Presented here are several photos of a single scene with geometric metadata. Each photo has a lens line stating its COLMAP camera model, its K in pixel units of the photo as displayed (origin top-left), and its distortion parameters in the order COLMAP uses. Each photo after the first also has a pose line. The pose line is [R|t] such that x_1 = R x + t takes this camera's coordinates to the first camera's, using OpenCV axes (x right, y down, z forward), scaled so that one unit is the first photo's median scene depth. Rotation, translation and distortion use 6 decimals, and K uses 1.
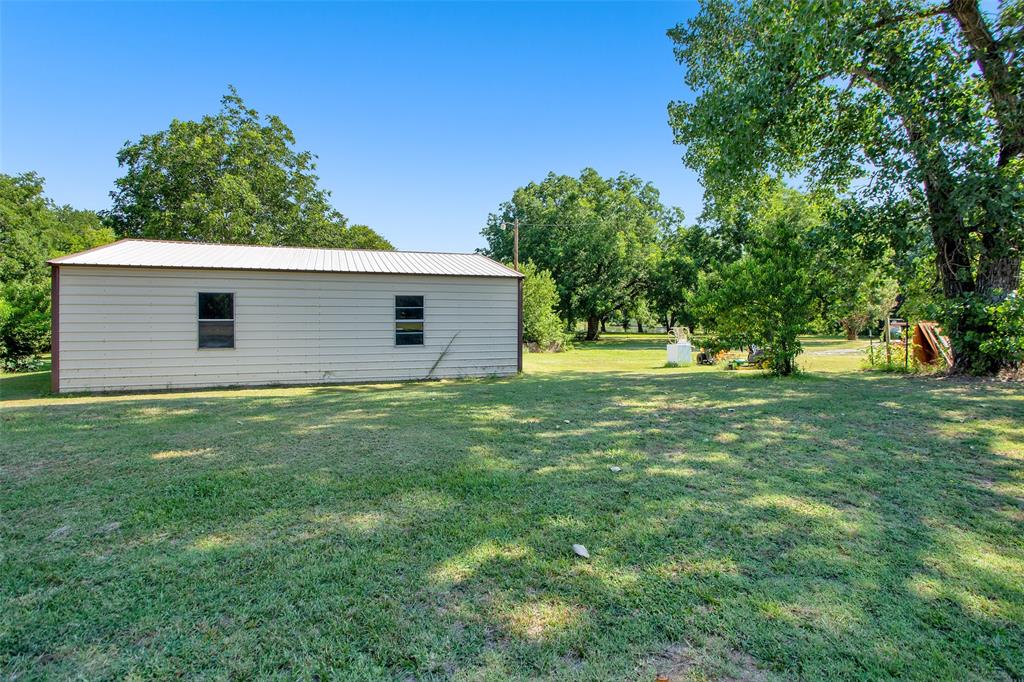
lens RADIAL K [[498.1, 0, 510.6], [0, 498.1, 325.3], [0, 0, 1]] dist [-0.020816, 0.000679]
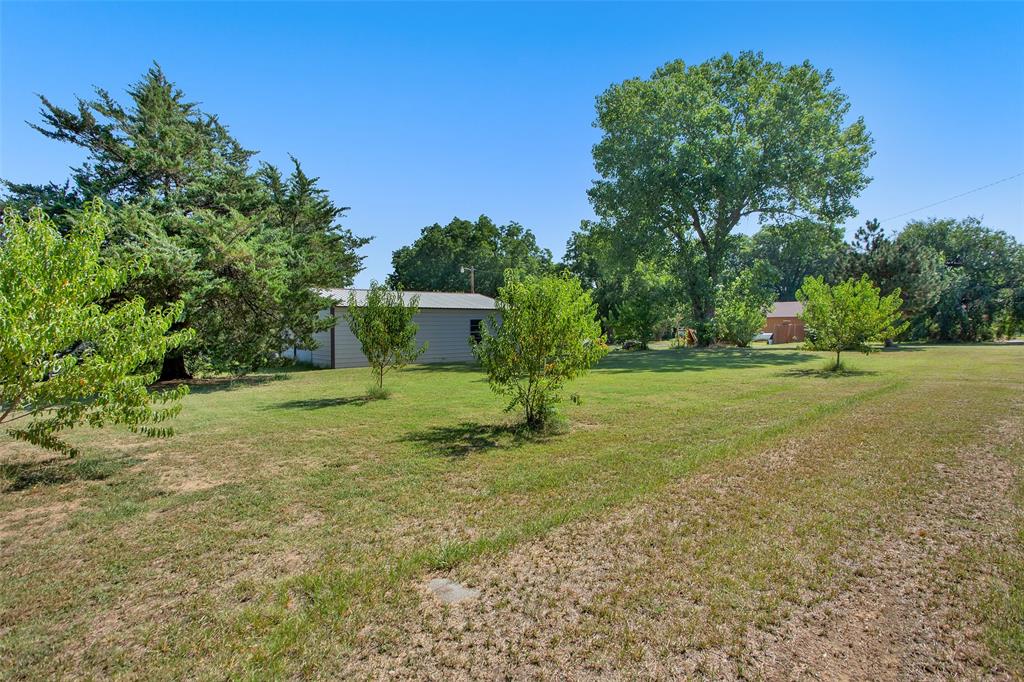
lens RADIAL K [[498.1, 0, 510.6], [0, 498.1, 325.3], [0, 0, 1]] dist [-0.020816, 0.000679]
pose [[0.947937, -0.010570, 0.318282, -0.713702], [0.018377, 0.999599, -0.021535, 0.011143], [-0.317927, 0.026263, 0.947751, -0.952756]]
